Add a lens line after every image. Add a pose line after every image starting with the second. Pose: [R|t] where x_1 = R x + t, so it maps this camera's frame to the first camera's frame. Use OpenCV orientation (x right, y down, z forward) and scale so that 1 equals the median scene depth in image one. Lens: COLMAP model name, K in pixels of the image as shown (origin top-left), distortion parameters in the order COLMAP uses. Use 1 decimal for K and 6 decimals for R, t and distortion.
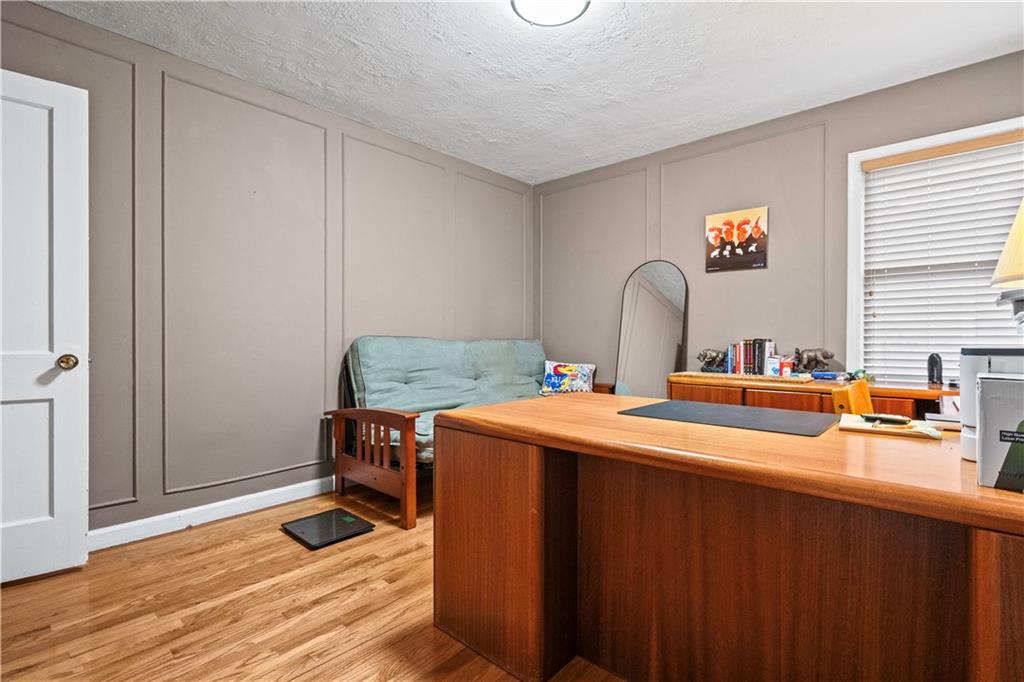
lens RADIAL K [[477.3, 0, 508.0], [0, 477.3, 352.0], [0, 0, 1]] dist [-0.000056, 0.000111]
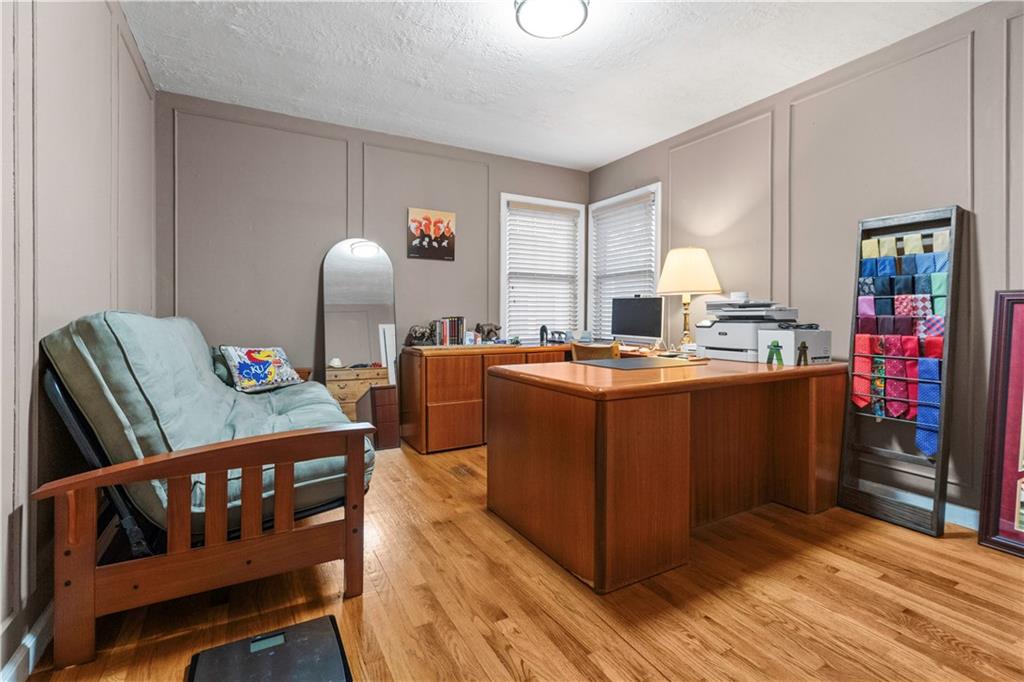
lens RADIAL K [[473.8, 0, 514.6], [0, 473.8, 332.1], [0, 0, 1]] dist [-0.001664, 0.000098]
pose [[0.309101, -0.031255, 0.950516, -0.632109], [0.025522, 0.999372, 0.024562, -0.013565], [-0.950687, 0.016667, 0.309705, 0.462696]]
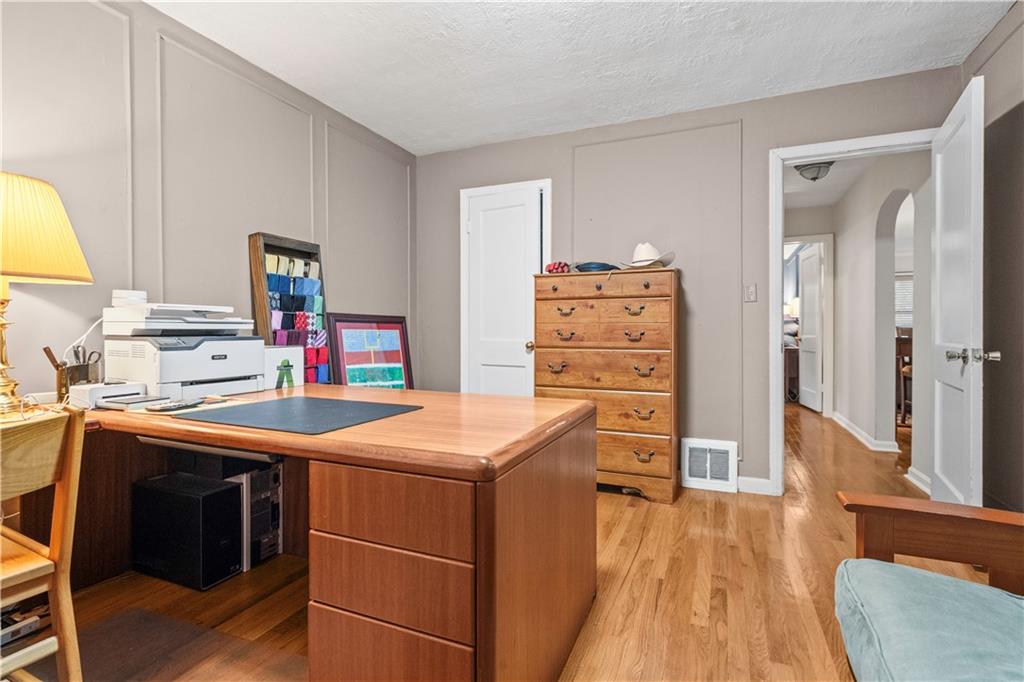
lens RADIAL K [[473.8, 0, 514.6], [0, 473.8, 332.1], [0, 0, 1]] dist [-0.001664, 0.000098]
pose [[-0.941940, -0.001094, -0.335780, 0.208770], [-0.011420, 0.999521, 0.028779, -0.031369], [0.335588, 0.030942, -0.941501, 1.055795]]
